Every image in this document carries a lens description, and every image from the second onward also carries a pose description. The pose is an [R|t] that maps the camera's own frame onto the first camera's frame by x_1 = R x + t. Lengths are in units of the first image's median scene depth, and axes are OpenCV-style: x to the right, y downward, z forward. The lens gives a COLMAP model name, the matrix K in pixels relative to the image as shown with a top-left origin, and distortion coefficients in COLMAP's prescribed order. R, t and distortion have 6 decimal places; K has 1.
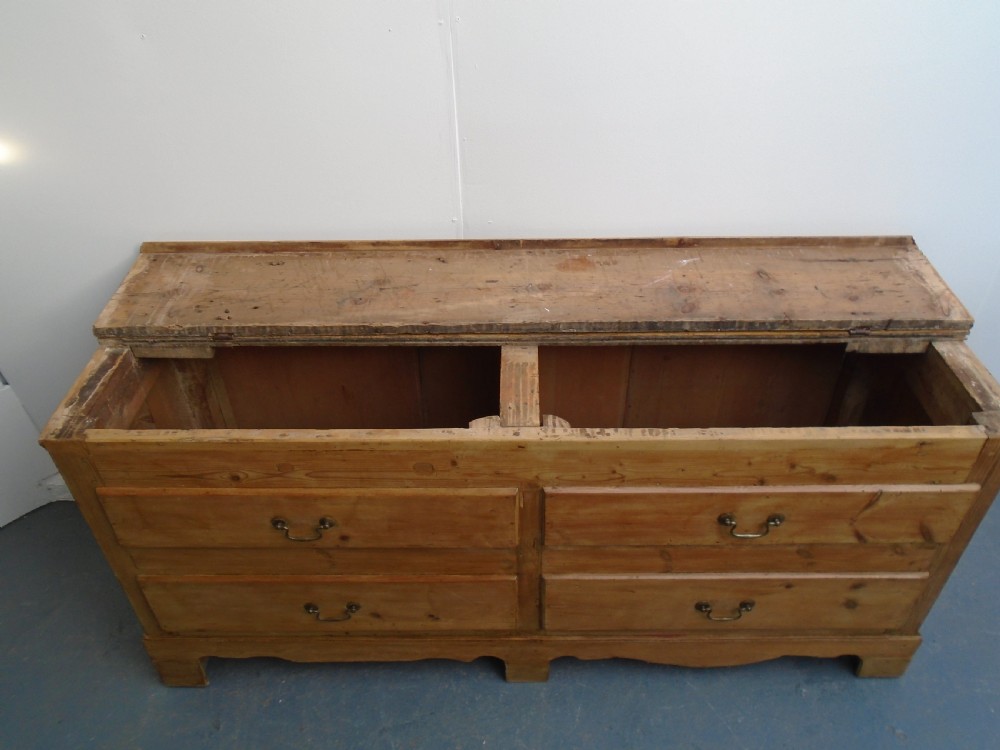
lens RADIAL K [[761.2, 0, 494.6], [0, 761.2, 378.3], [0, 0, 1]] dist [-0.013582, 0.008431]
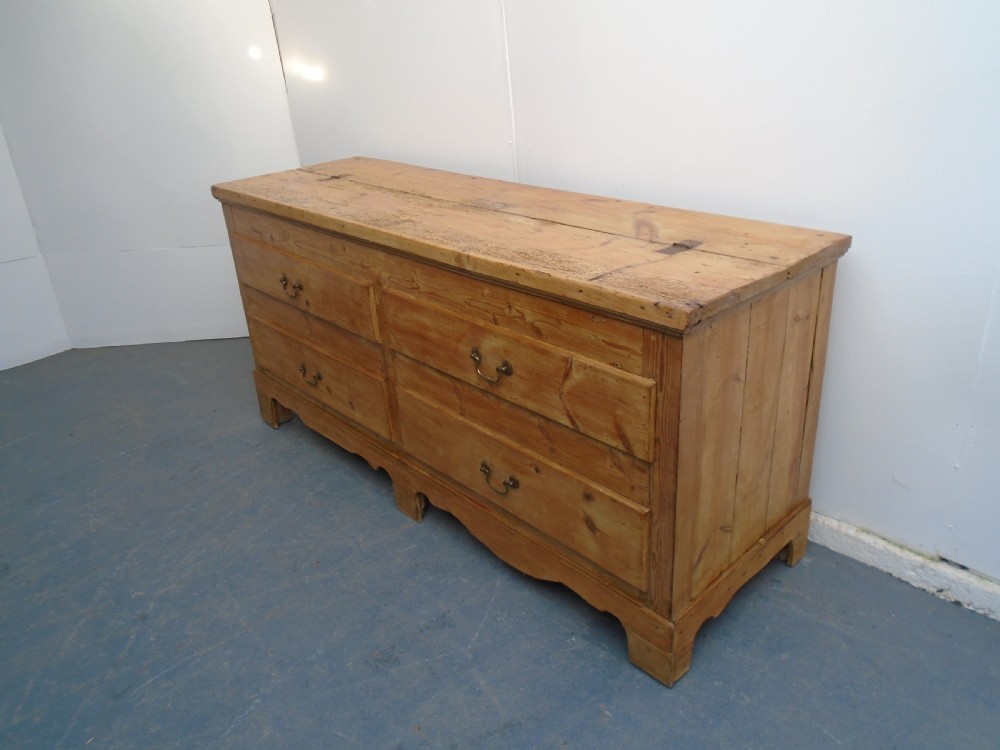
lens RADIAL K [[761.2, 0, 494.2], [0, 761.2, 377.6], [0, 0, 1]] dist [-0.013582, 0.008431]
pose [[0.678002, 0.297117, -0.672336, 0.993758], [-0.424639, 0.904920, -0.028318, 0.215747], [0.599996, 0.304699, 0.739705, 0.178467]]
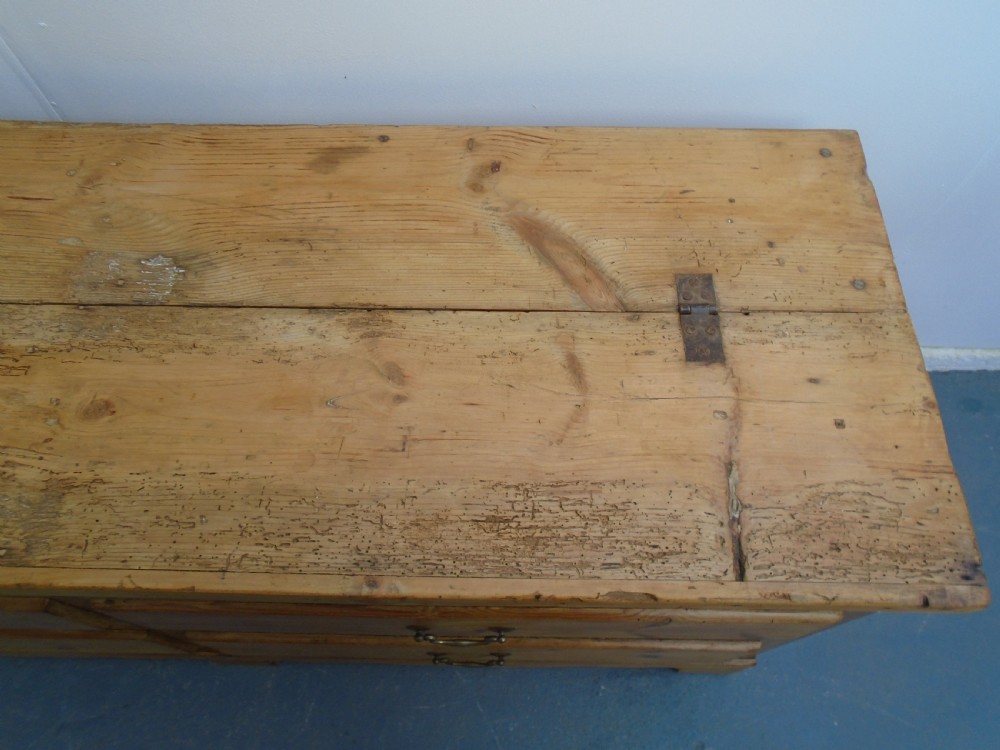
lens RADIAL K [[761.2, 0, 494.1], [0, 761.2, 372.2], [0, 0, 1]] dist [-0.013582, 0.008431]
pose [[0.999873, 0.013090, 0.009133, 0.324928], [-0.015703, 0.909296, 0.415853, -0.231334], [-0.002861, -0.415944, 0.909386, 0.487845]]
